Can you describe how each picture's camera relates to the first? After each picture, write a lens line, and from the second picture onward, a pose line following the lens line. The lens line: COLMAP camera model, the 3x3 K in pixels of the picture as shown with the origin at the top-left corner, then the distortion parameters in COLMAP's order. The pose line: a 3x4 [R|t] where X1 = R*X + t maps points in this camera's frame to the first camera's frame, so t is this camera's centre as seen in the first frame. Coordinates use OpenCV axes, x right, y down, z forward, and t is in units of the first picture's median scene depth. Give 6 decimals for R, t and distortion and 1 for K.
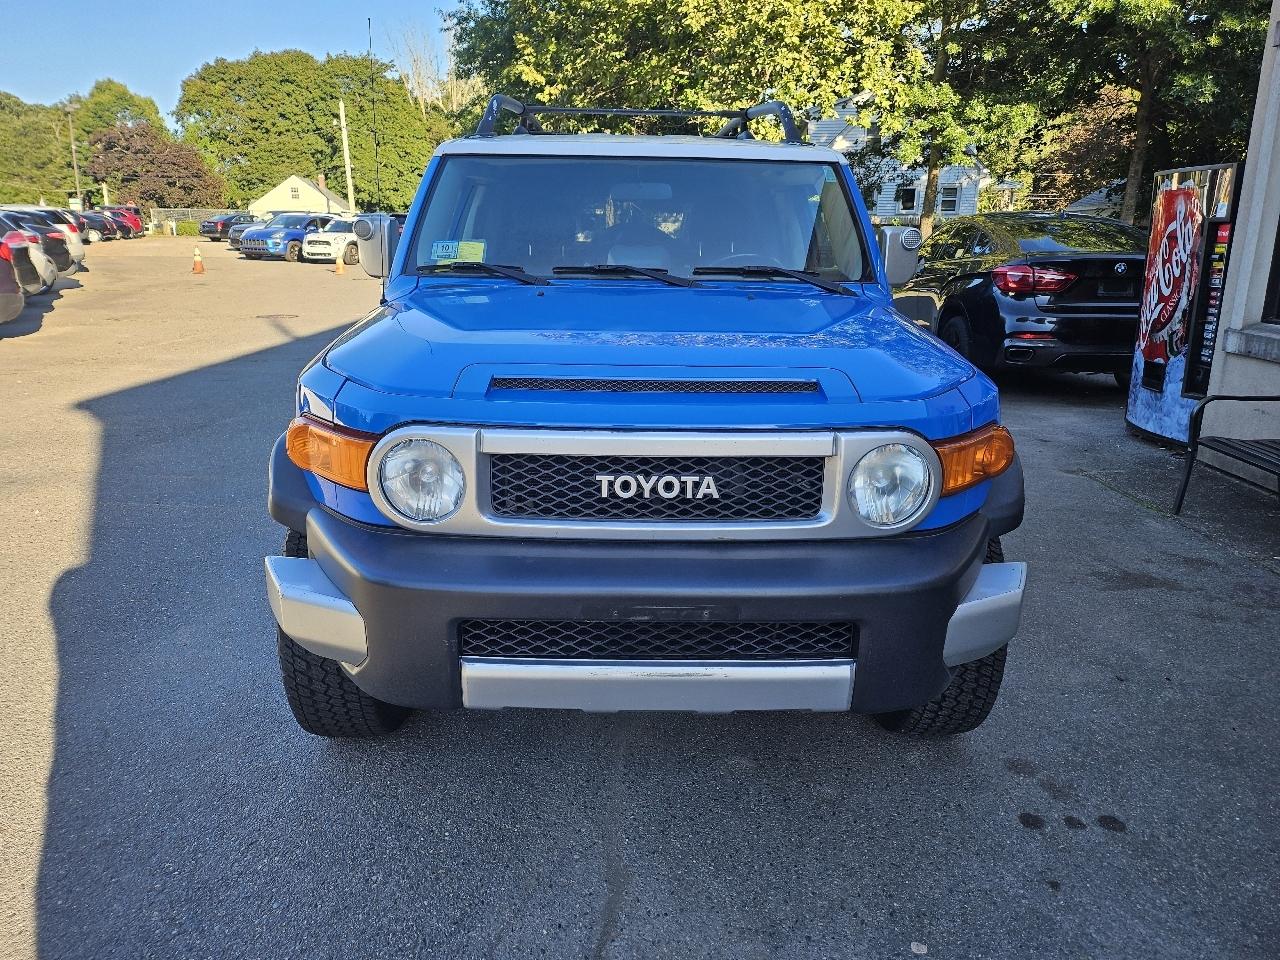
lens RADIAL K [[893.1, 0, 635.0], [0, 893.1, 474.2], [0, 0, 1]] dist [0.059671, -0.065234]
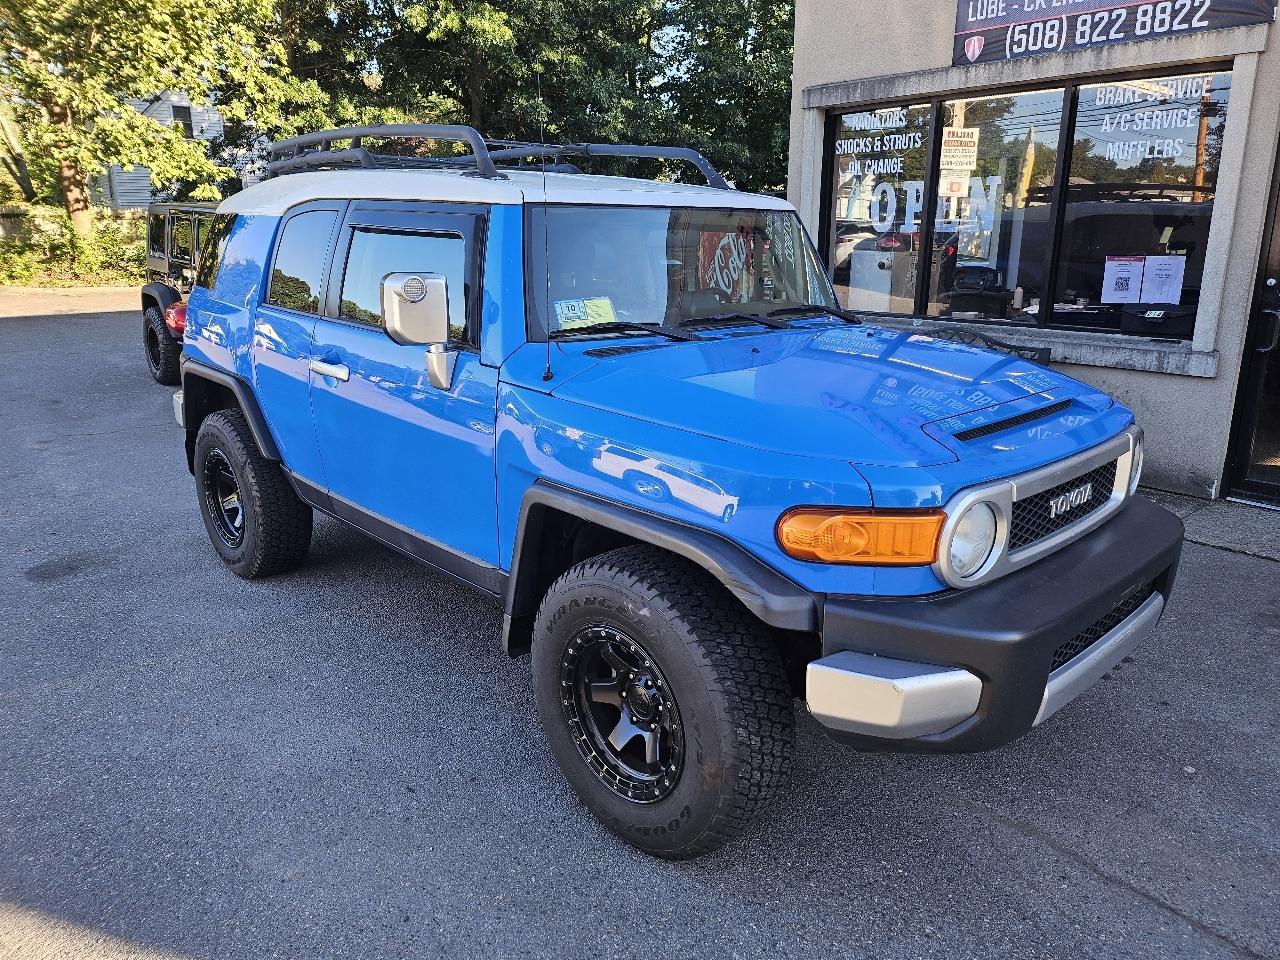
lens RADIAL K [[893.1, 0, 647.4], [0, 893.1, 469.2], [0, 0, 1]] dist [0.059671, -0.065234]
pose [[0.733792, -0.187366, 0.653026, -0.369685], [0.183712, 0.980131, 0.074785, -0.069782], [-0.654063, 0.065092, 0.753634, 0.132496]]
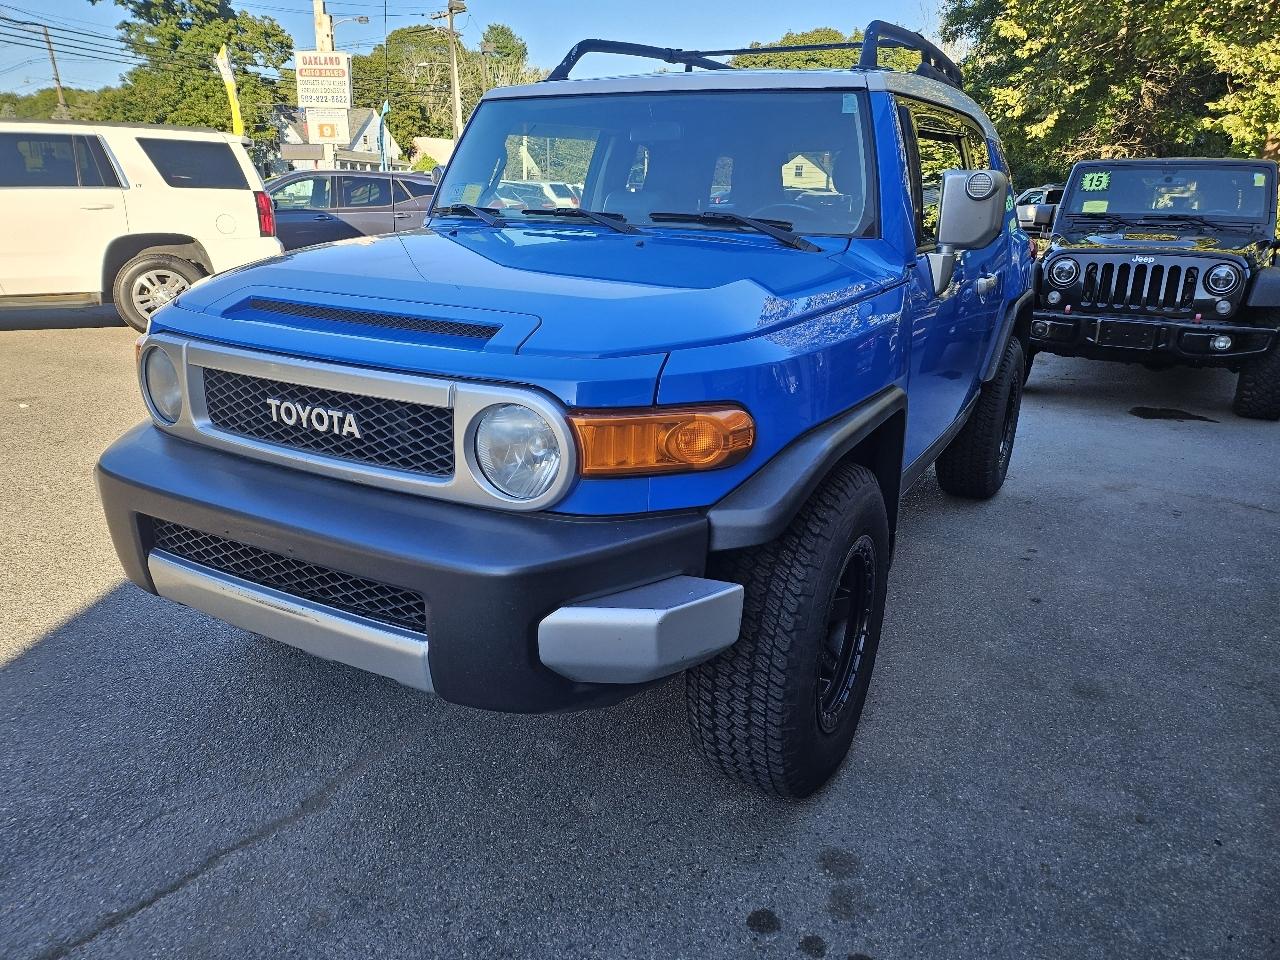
lens RADIAL K [[893.1, 0, 627.6], [0, 893.1, 472.6], [0, 0, 1]] dist [0.059671, -0.065234]
pose [[0.860387, 0.156579, -0.484992, 0.243568], [-0.145017, 0.987513, 0.061553, -0.011201], [0.488573, 0.017373, 0.872350, 0.095201]]
